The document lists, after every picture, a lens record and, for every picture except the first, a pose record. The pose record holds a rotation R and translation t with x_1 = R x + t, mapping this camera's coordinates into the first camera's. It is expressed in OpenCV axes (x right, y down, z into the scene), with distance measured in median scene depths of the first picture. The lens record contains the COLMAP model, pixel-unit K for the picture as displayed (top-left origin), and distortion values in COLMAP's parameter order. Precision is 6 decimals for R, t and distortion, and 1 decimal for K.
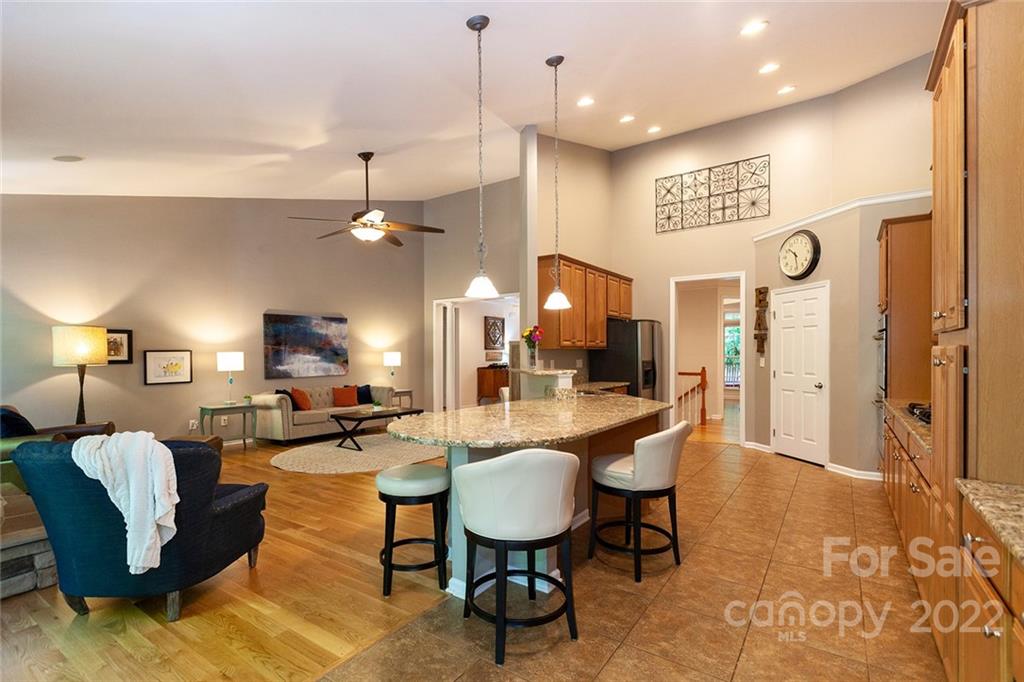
lens RADIAL K [[481.9, 0, 513.8], [0, 481.9, 360.5], [0, 0, 1]] dist [-0.000644, -0.000201]
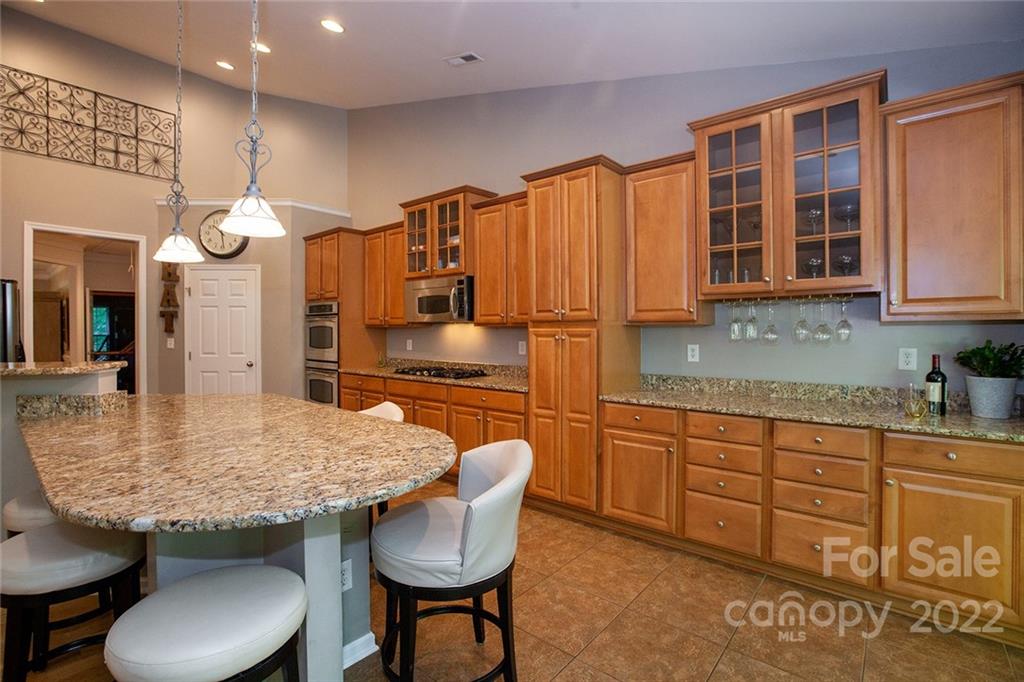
lens RADIAL K [[465.2, 0, 506.6], [0, 465.2, 331.7], [0, 0, 1]] dist [0.000062, -0.000143]
pose [[0.115597, 0.002858, 0.993292, -0.236948], [0.013297, 0.999902, -0.004425, -0.004858], [-0.993207, 0.013719, 0.115548, 0.249436]]
